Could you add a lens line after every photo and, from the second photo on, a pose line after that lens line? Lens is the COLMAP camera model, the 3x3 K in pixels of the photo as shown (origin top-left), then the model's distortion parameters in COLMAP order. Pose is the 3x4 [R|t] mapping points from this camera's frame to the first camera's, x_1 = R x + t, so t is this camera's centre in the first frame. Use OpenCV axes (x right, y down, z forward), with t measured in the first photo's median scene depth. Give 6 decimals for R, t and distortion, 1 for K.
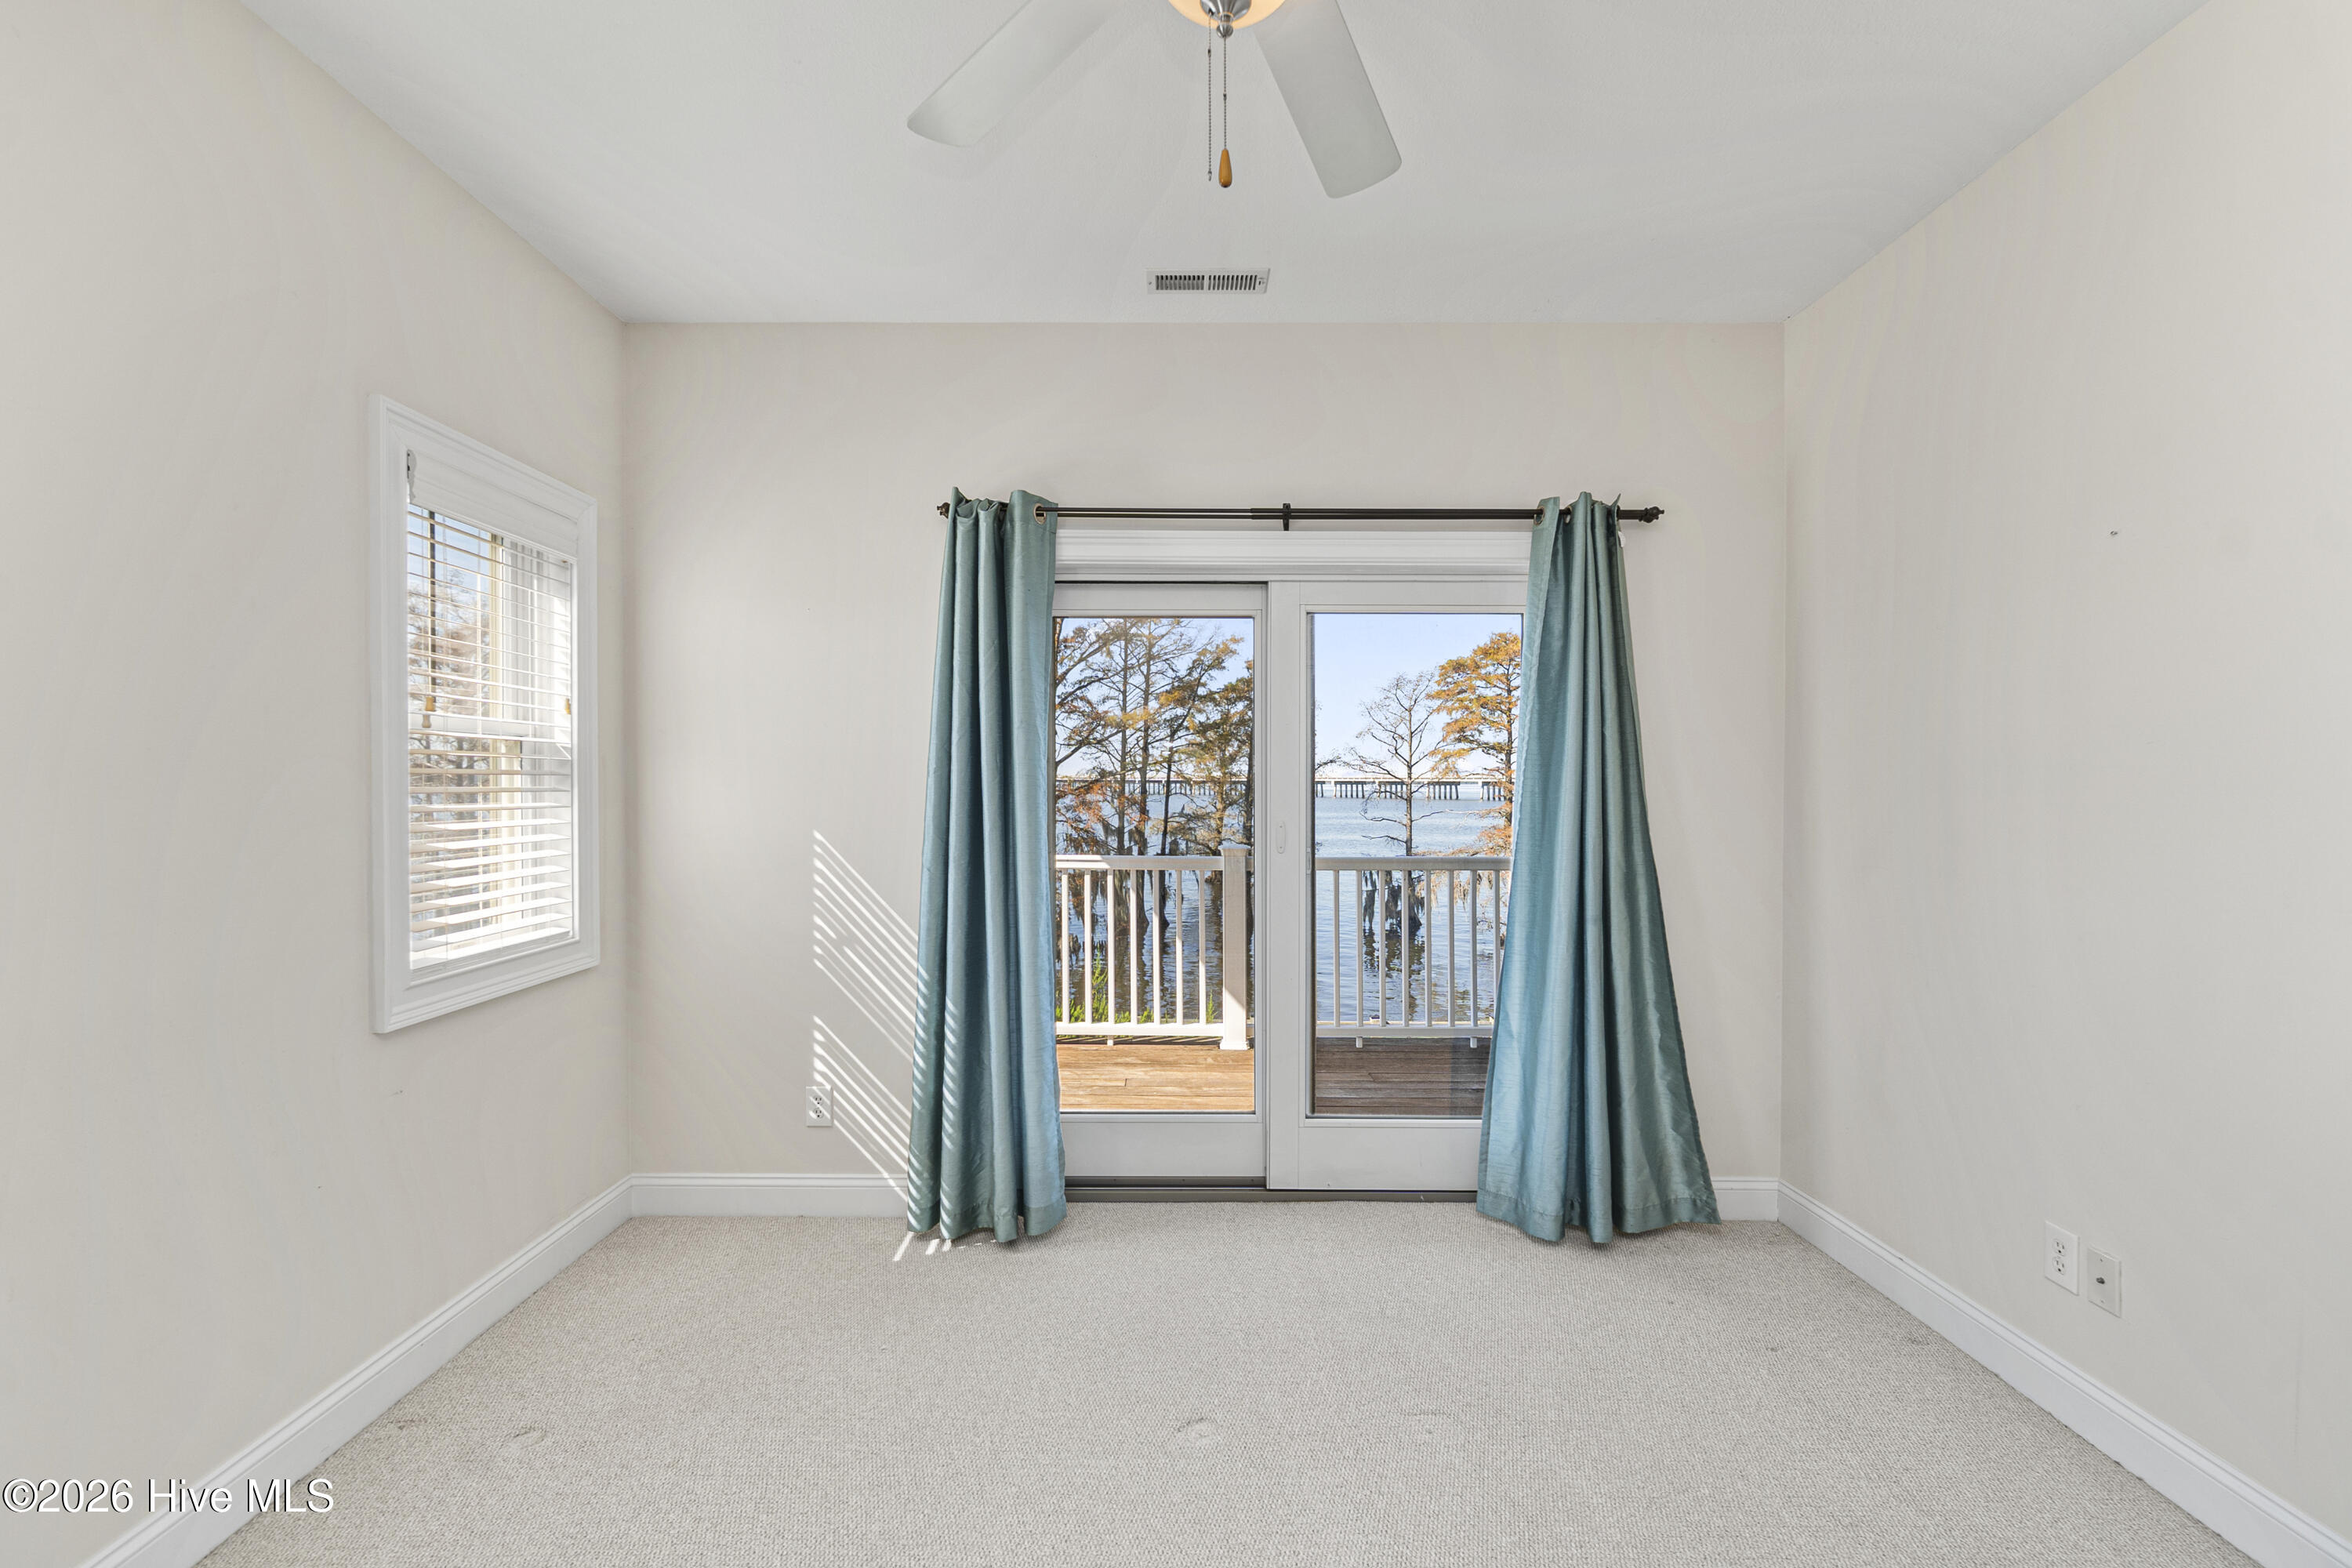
lens RADIAL K [[1012.3, 0, 1172.6], [0, 1012.3, 786.4], [0, 0, 1]] dist [-0.009931, 0.003110]
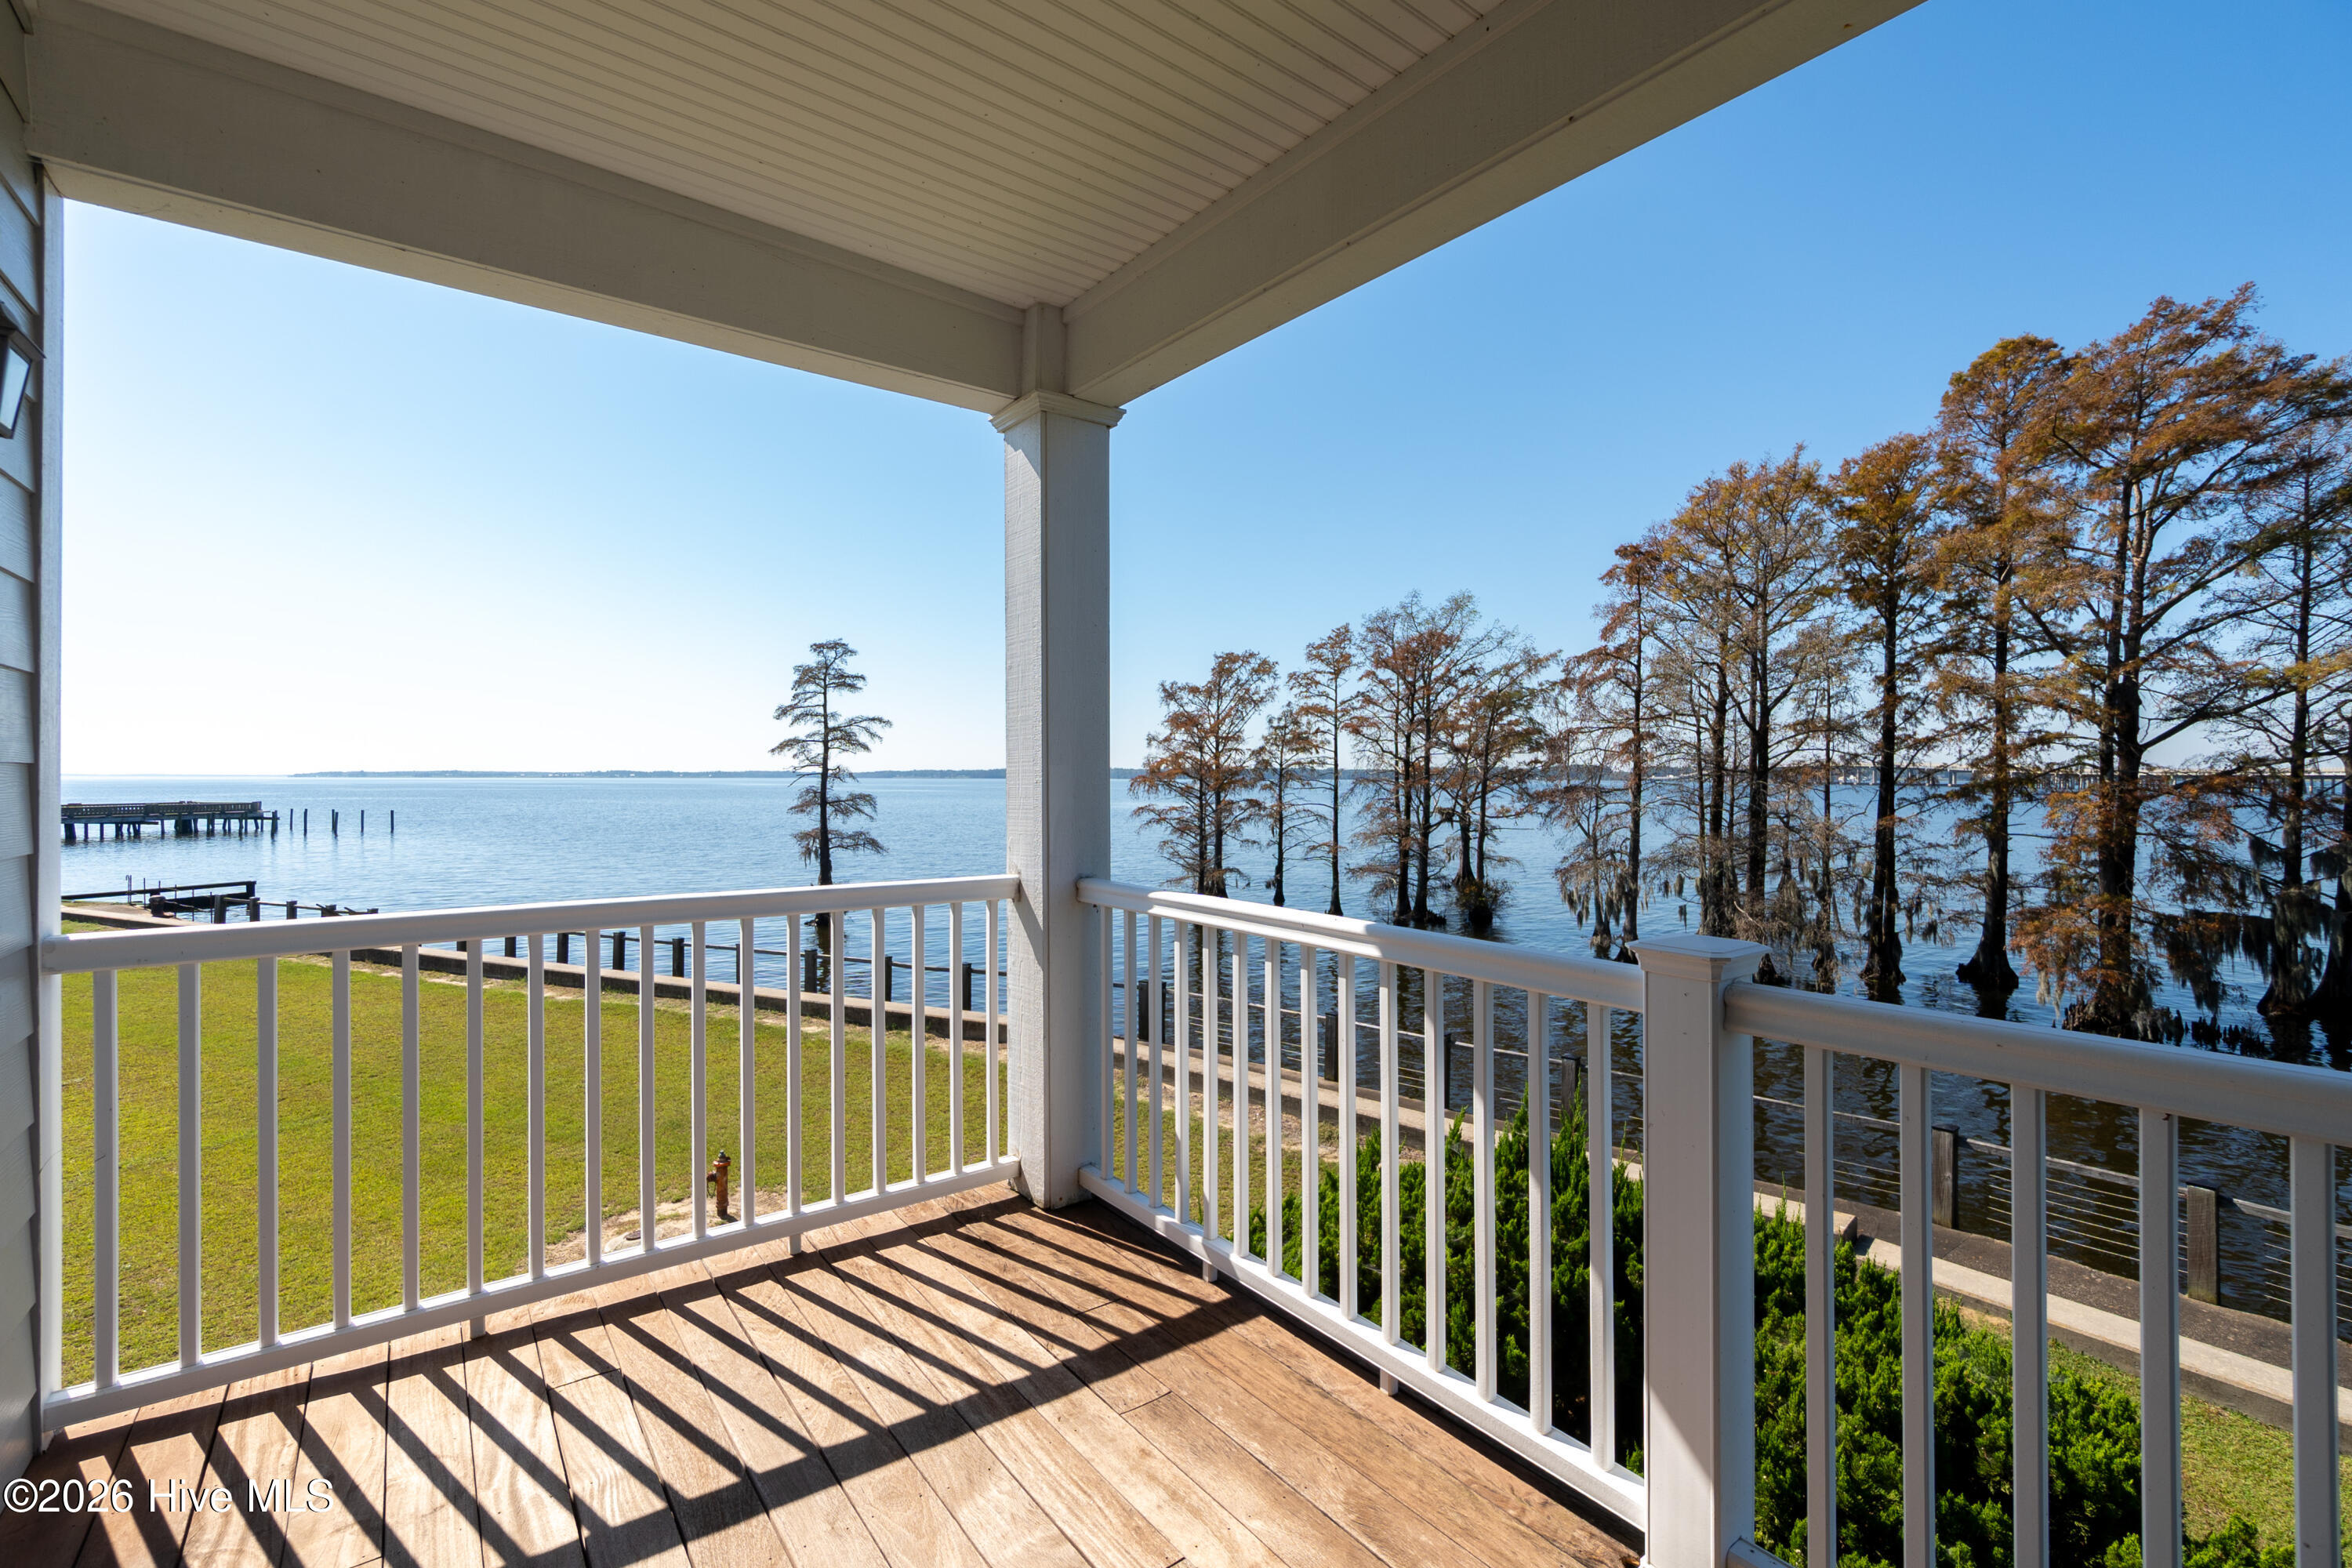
lens RADIAL K [[1012.3, 0, 1153.2], [0, 1012.3, 777.2], [0, 0, 1]] dist [-0.009931, 0.003110]
pose [[0.600811, -0.001958, -0.799388, 0.380913], [-0.002348, 0.999988, -0.004214, 0.016994], [0.799387, 0.004408, 0.600800, 1.240466]]
